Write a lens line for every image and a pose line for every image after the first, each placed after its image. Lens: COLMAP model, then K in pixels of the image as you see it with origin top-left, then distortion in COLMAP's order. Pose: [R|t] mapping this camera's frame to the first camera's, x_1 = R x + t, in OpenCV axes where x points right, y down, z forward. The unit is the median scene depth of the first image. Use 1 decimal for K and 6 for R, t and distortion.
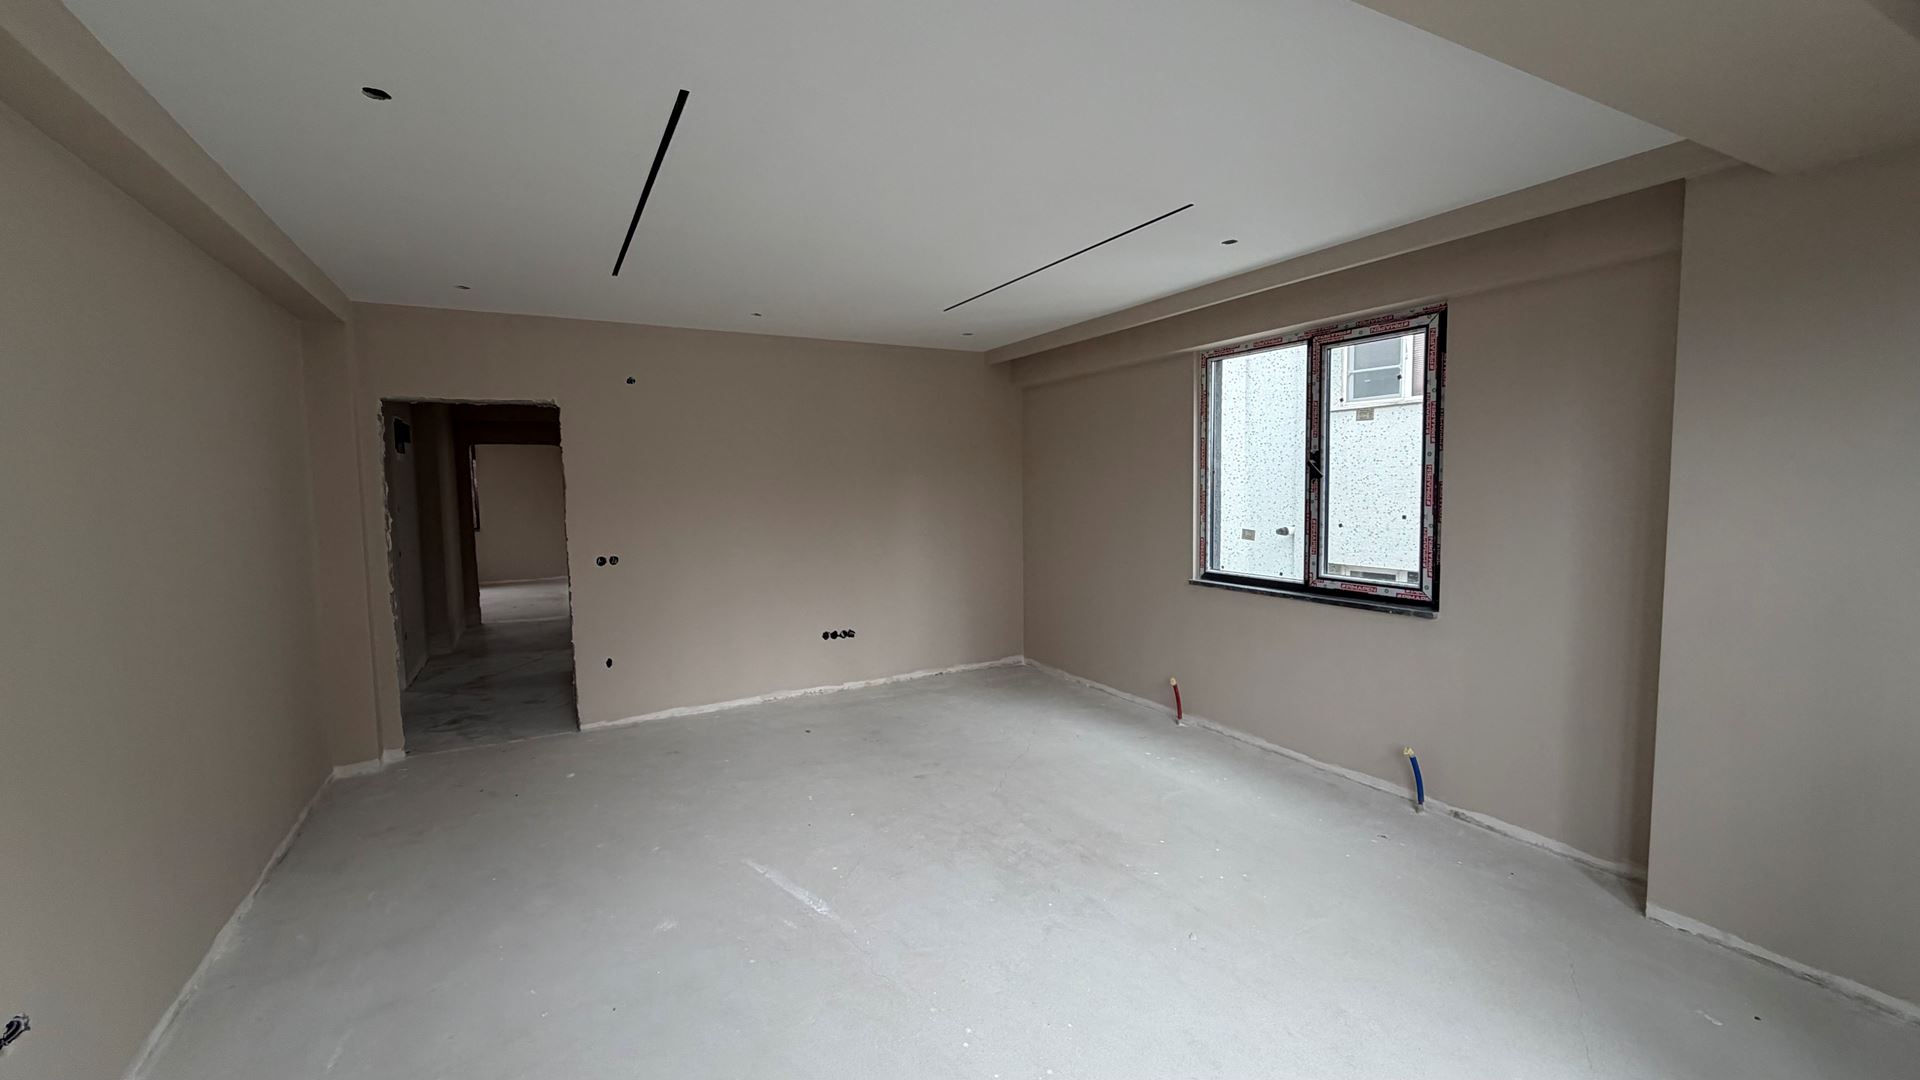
lens RADIAL K [[762.2, 0, 960.0], [0, 762.2, 540.0], [0, 0, 1]] dist [0.000455, 0.000159]
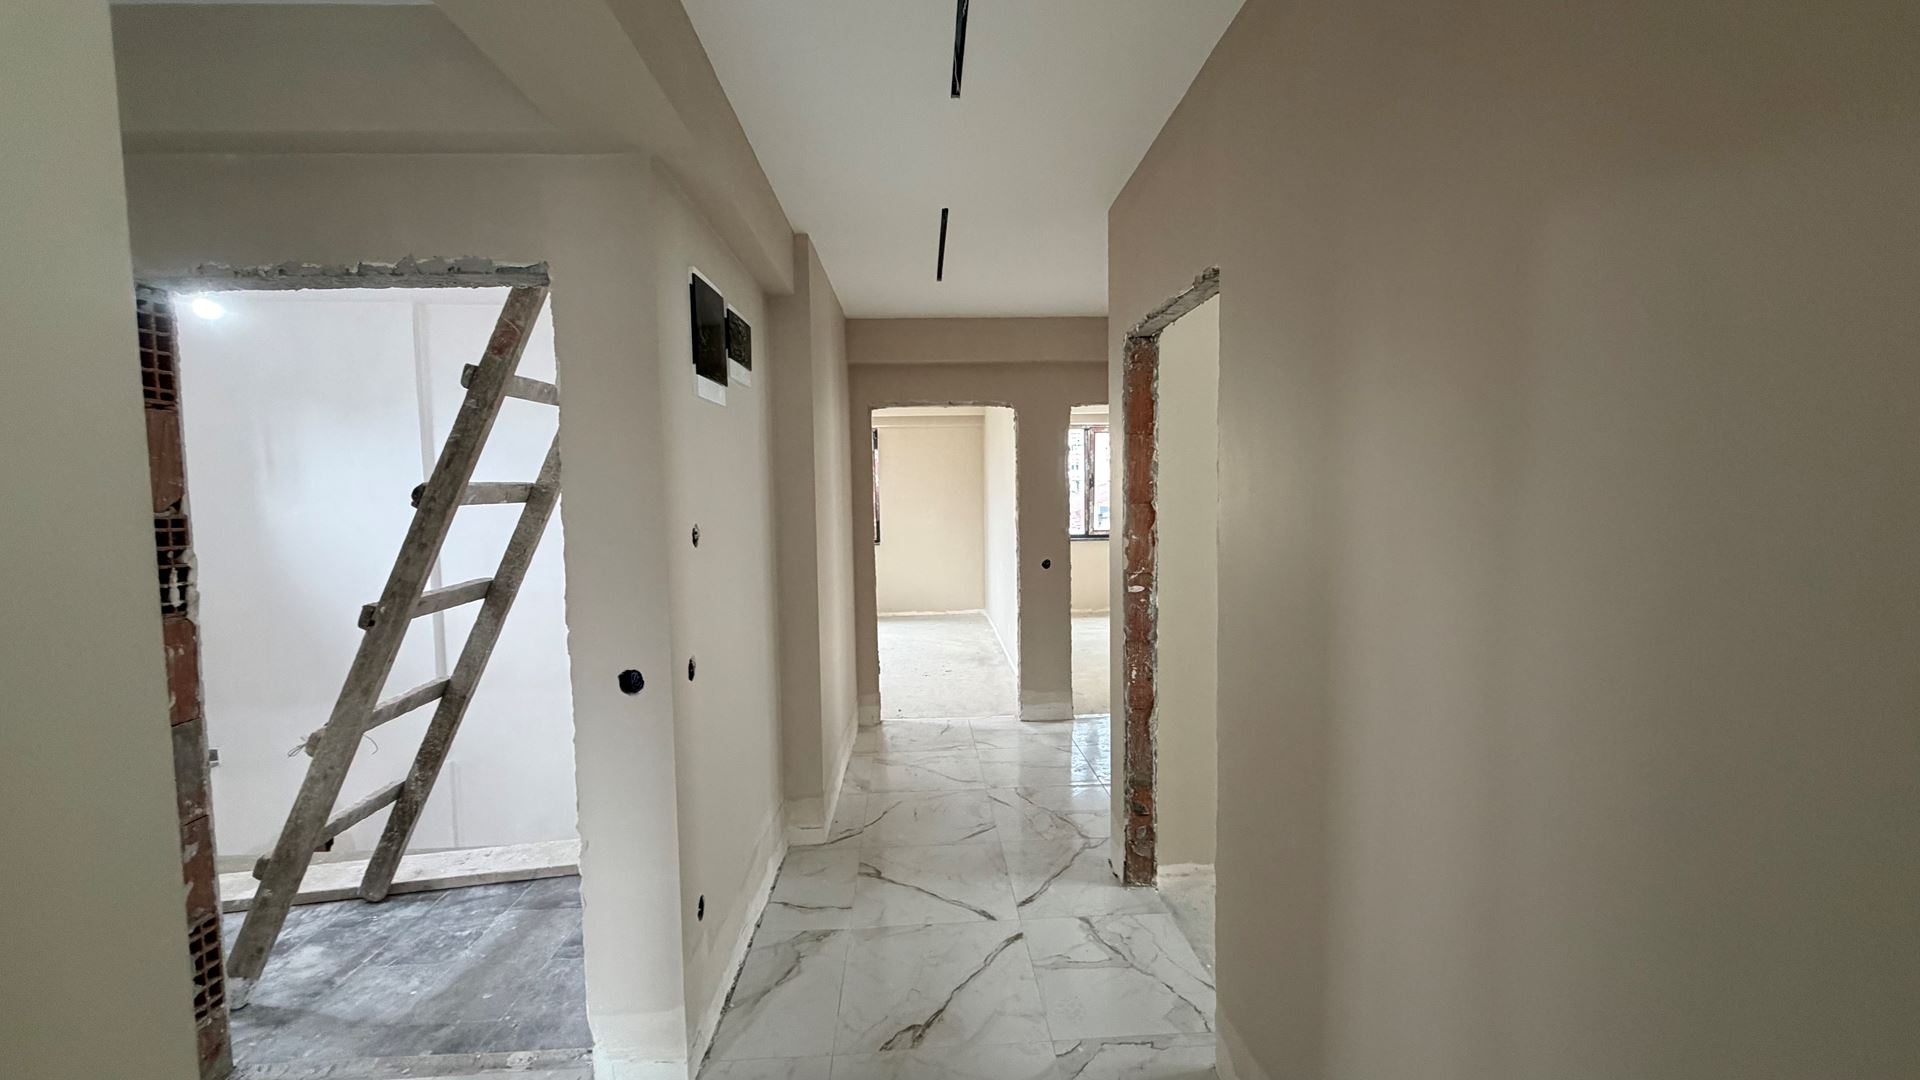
lens RADIAL K [[762.2, 0, 960.0], [0, 762.2, 540.0], [0, 0, 1]] dist [0.000455, 0.000159]
pose [[0.899136, 0.033997, -0.436346, -0.260064], [-0.034425, 0.999383, 0.006927, -0.025795], [0.436313, 0.008793, 0.899752, 0.403326]]
